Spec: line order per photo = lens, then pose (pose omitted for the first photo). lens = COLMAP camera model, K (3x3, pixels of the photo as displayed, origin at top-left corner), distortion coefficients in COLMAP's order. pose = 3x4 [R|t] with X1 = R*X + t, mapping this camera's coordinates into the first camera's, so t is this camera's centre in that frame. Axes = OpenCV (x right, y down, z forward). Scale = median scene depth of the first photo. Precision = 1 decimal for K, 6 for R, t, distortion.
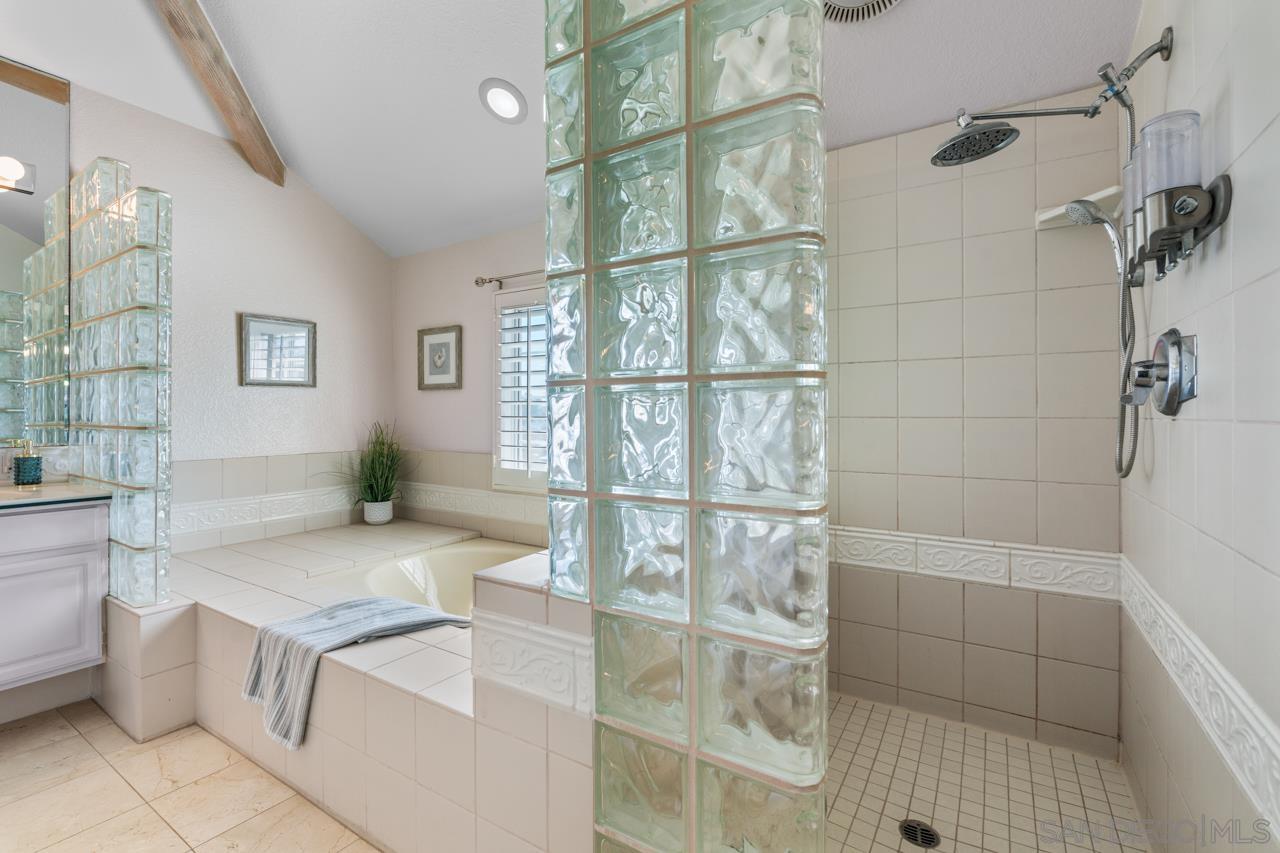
lens RADIAL K [[555.9, 0, 643.6], [0, 555.9, 406.9], [0, 0, 1]] dist [-0.020374, -0.000142]
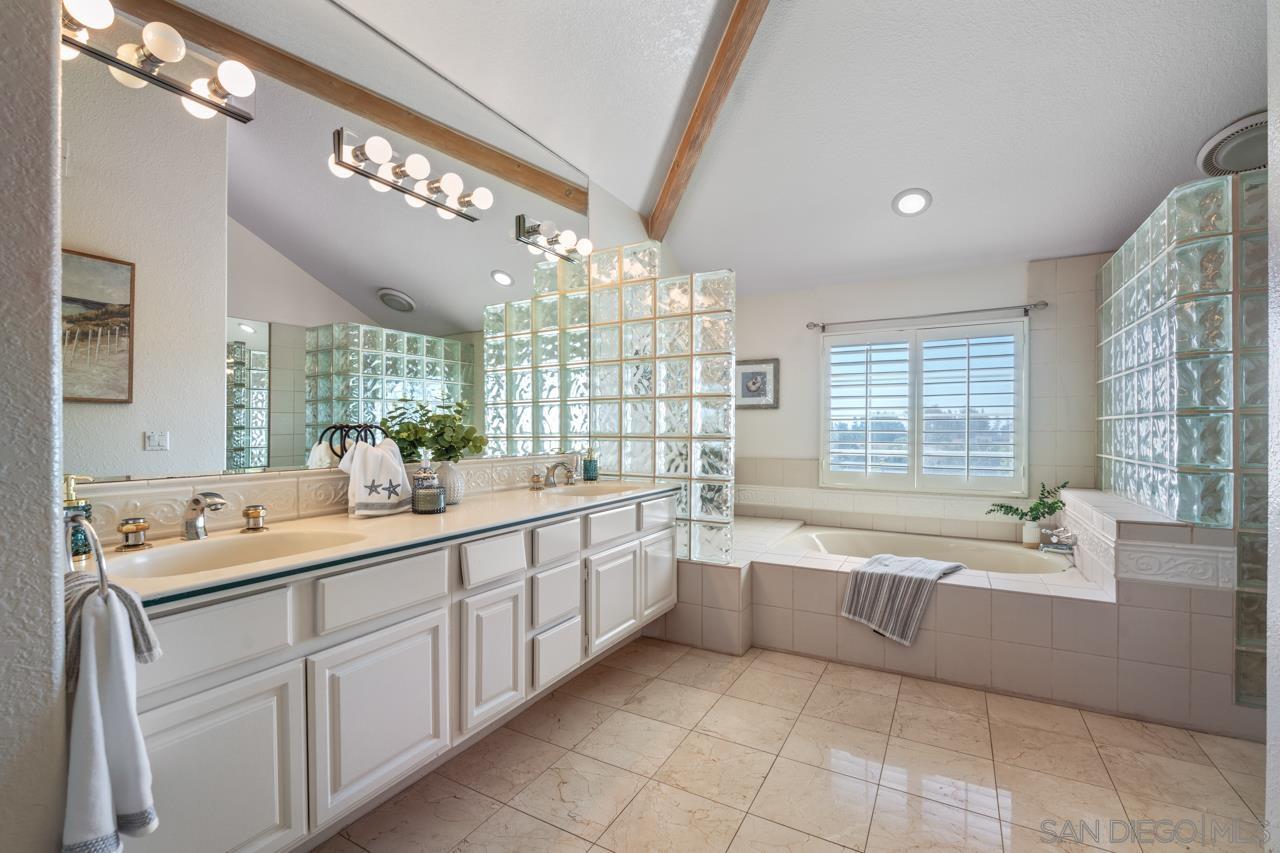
lens RADIAL K [[559.0, 0, 640.7], [0, 559.0, 421.7], [0, 0, 1]] dist [-0.005554, 0.000088]
pose [[0.999404, 0.003149, 0.034376, -0.734708], [-0.003247, 0.999991, 0.002788, -0.005807], [-0.034366, -0.002898, 0.999405, -0.281711]]
